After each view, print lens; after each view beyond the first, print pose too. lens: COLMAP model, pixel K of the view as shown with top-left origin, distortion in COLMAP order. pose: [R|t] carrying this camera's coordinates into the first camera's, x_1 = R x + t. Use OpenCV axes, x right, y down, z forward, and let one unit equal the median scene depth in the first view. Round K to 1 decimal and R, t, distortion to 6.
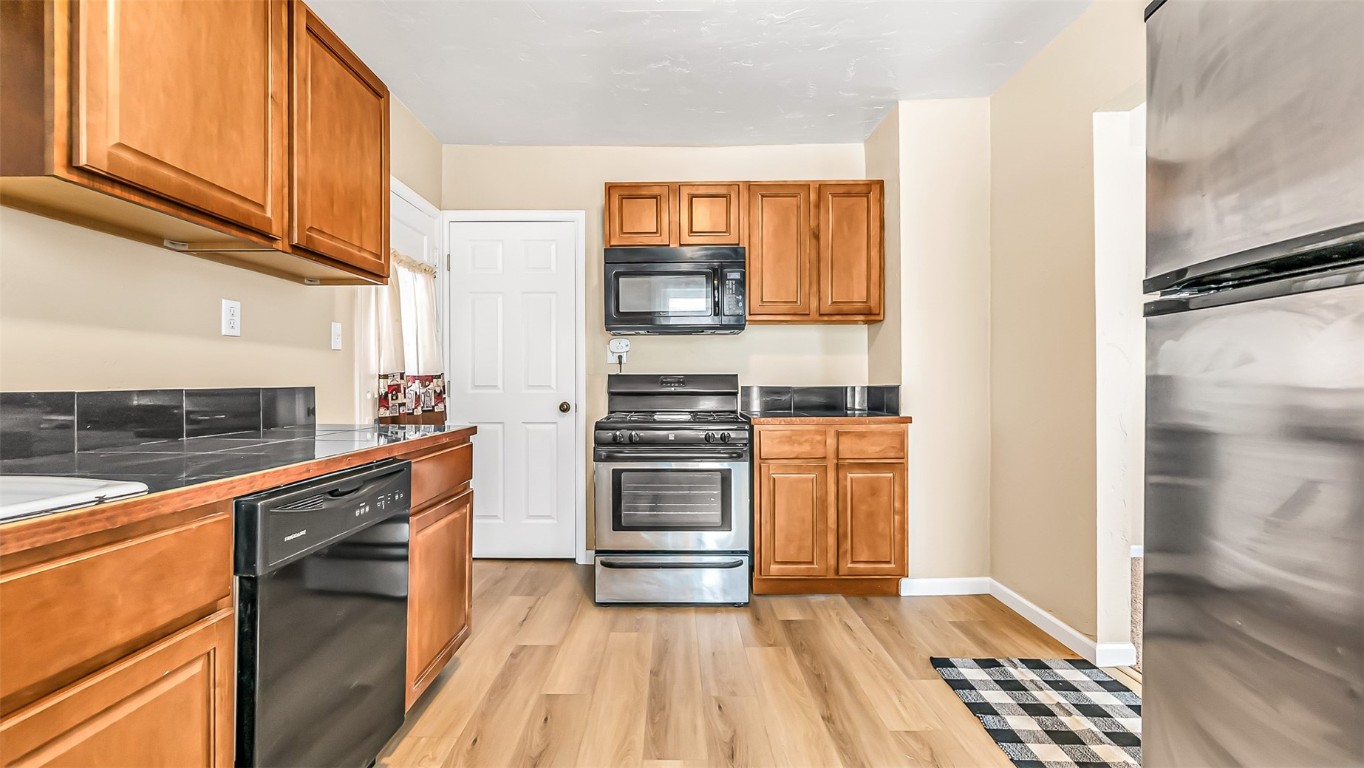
lens RADIAL K [[589.2, 0, 673.5], [0, 589.2, 383.7], [0, 0, 1]] dist [-0.007025, 0.002069]
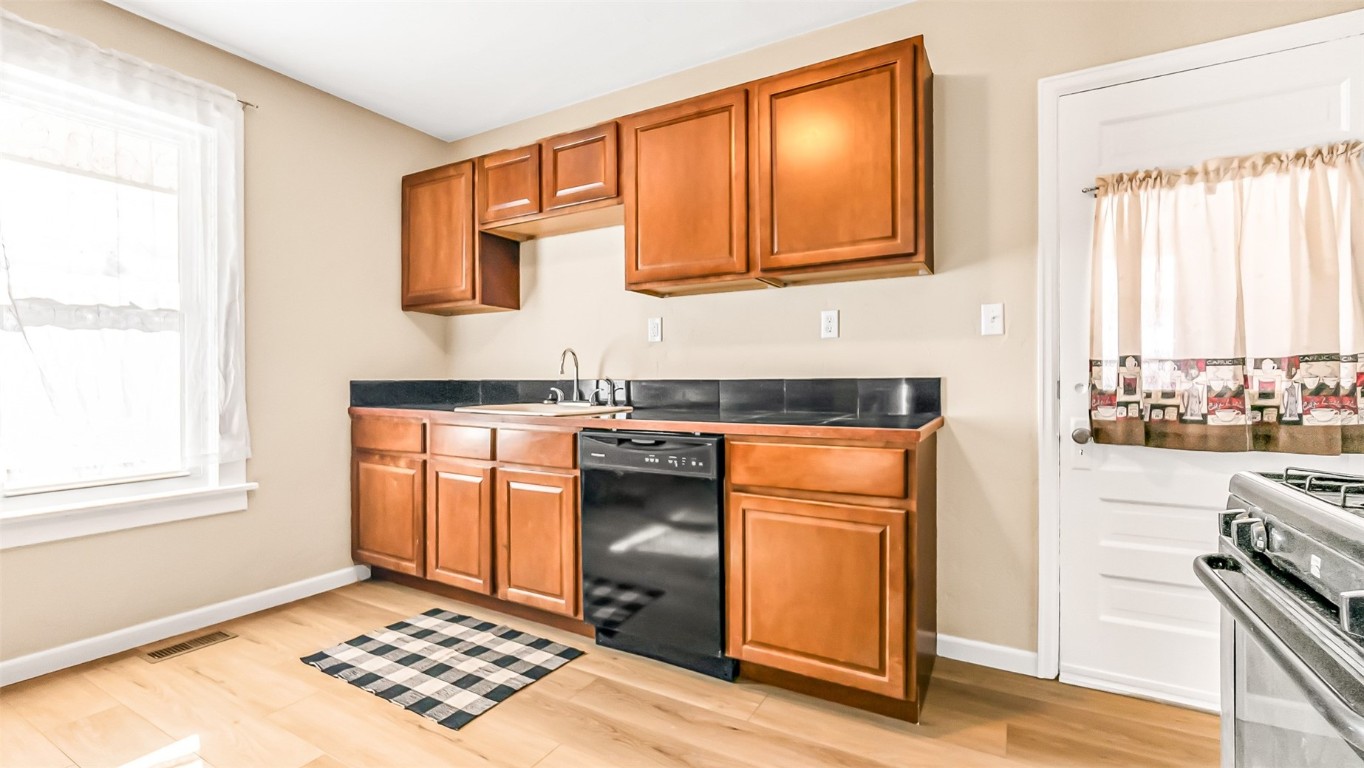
lens RADIAL K [[589.2, 0, 670.1], [0, 589.2, 381.3], [0, 0, 1]] dist [-0.007025, 0.002069]
pose [[-0.485131, 0.006178, -0.874420, 0.372516], [0.003935, 0.999980, 0.004882, 0.004927], [0.874433, -0.001072, -0.485146, 0.876174]]
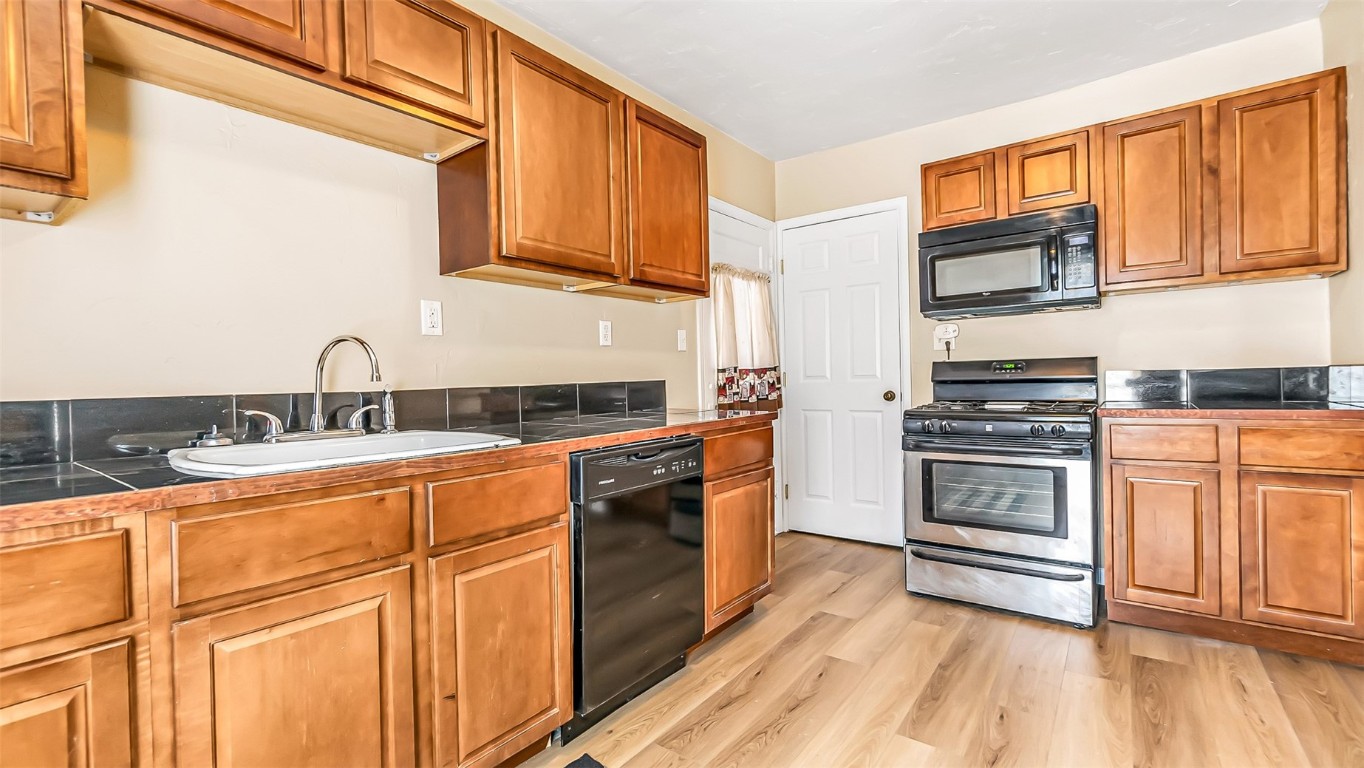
lens RADIAL K [[589.2, 0, 672.1], [0, 589.2, 382.1], [0, 0, 1]] dist [-0.007025, 0.002069]
pose [[0.797413, -0.012988, -0.603294, 0.159946], [0.022773, 0.999704, 0.008579, -0.000877], [0.603004, -0.020580, 0.797472, -0.033546]]
